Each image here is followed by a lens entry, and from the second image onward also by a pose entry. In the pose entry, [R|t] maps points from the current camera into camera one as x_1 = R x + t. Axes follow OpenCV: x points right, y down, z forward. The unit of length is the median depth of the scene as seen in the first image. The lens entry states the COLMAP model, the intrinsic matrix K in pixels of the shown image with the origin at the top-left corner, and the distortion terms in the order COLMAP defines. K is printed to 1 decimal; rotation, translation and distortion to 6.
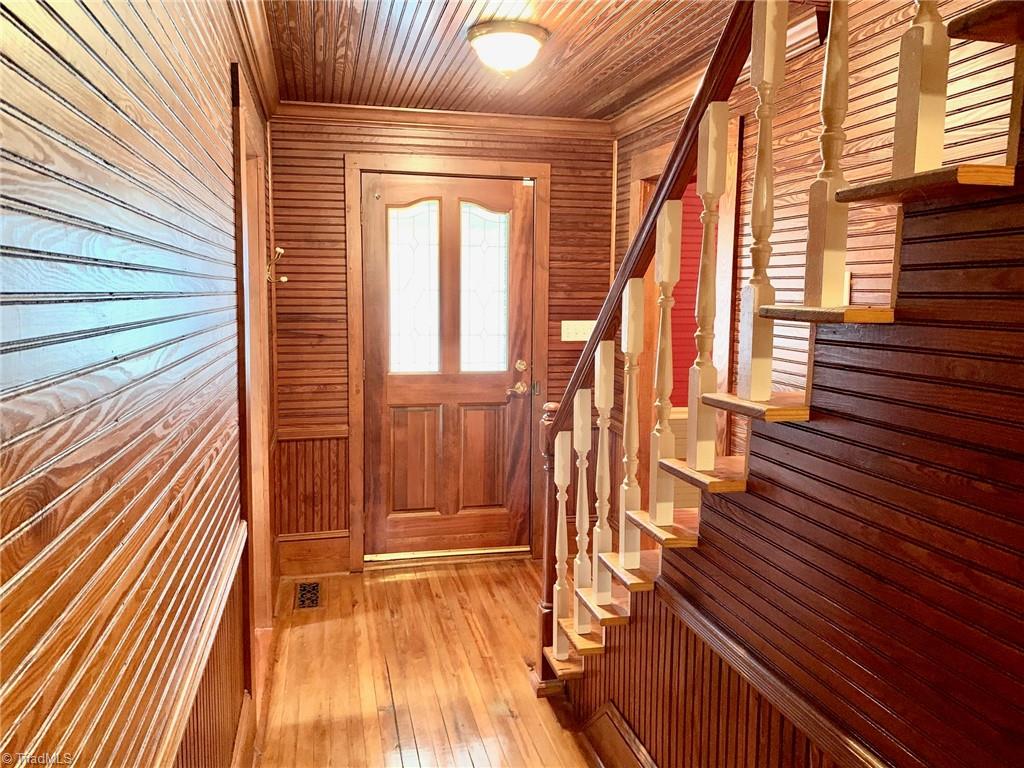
lens RADIAL K [[770.9, 0, 519.2], [0, 770.9, 384.2], [0, 0, 1]] dist [0.009877, -0.012111]
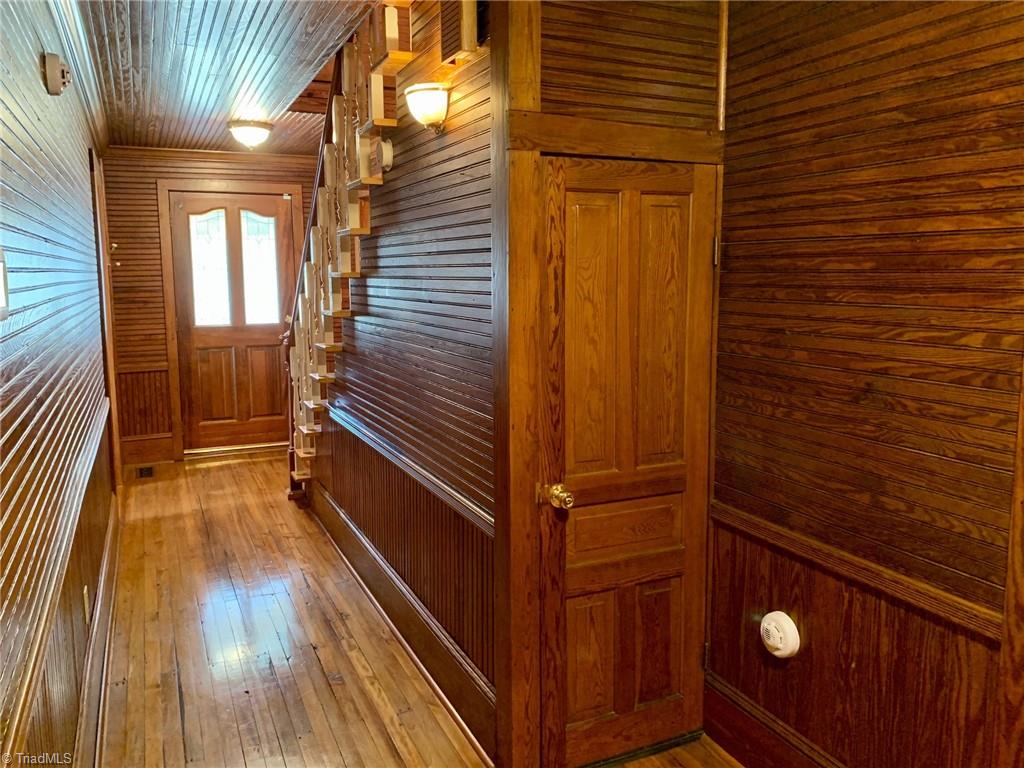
lens RADIAL K [[770.9, 0, 501.6], [0, 770.9, 375.5], [0, 0, 1]] dist [0.009877, -0.012111]
pose [[0.982160, -0.043188, 0.183023, 0.138248], [0.040231, 0.998993, 0.019842, 0.077110], [-0.183696, -0.012124, 0.982908, -0.587758]]
